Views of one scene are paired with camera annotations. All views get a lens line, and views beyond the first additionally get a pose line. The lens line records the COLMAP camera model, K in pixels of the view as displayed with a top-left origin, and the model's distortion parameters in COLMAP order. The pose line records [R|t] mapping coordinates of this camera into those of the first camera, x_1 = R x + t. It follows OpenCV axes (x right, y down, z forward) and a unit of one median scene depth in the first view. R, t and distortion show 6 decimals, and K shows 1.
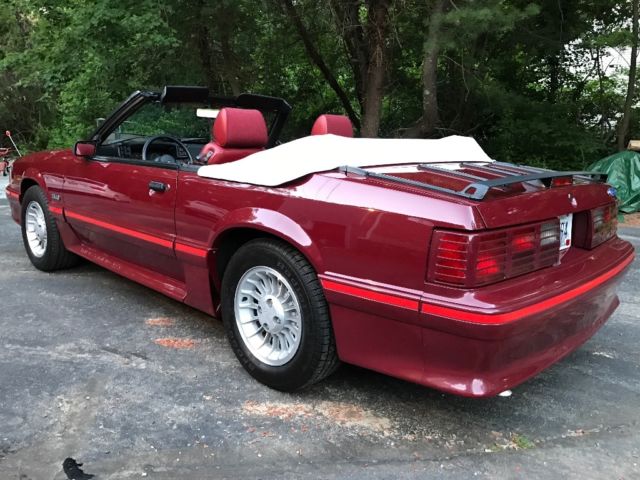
lens RADIAL K [[525.0, 0, 317.4], [0, 525.0, 255.3], [0, 0, 1]] dist [0.052564, -0.081620]
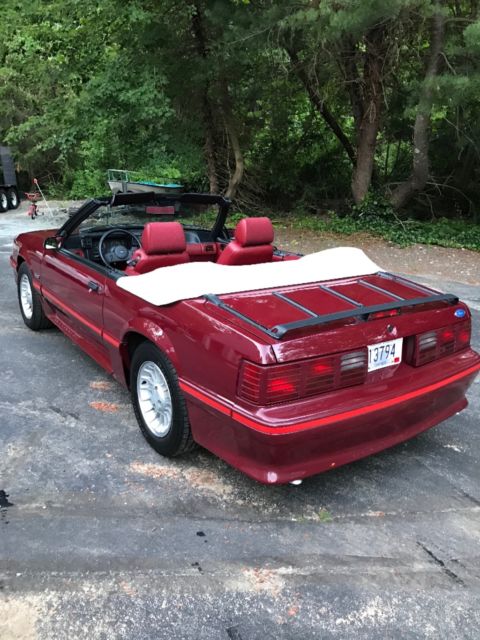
lens RADIAL K [[529.7, 0, 240.0], [0, 529.7, 320.0], [0, 0, 1]] dist [0.007019, -0.009452]
pose [[0.983096, 0.059131, -0.173282, 0.330688], [-0.048826, 0.996809, 0.063143, -0.175900], [0.176463, -0.053615, 0.982846, -0.258974]]
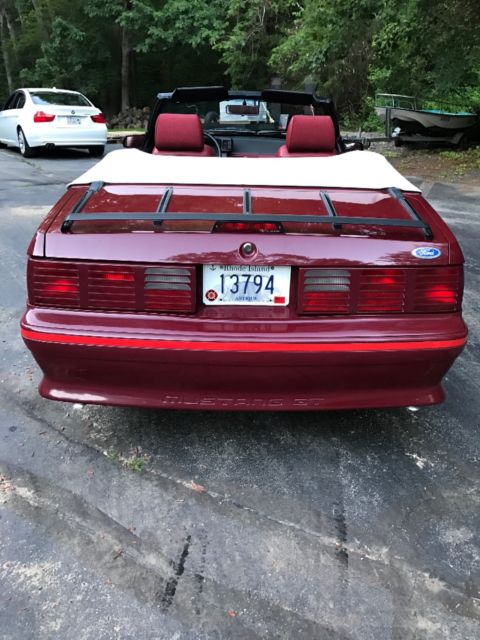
lens RADIAL K [[529.7, 0, 240.0], [0, 529.7, 320.0], [0, 0, 1]] dist [0.007019, -0.009452]
pose [[0.698643, 0.276546, -0.659864, 1.011306], [-0.163959, 0.959620, 0.228577, -0.179666], [0.696431, -0.051503, 0.715773, 0.339523]]
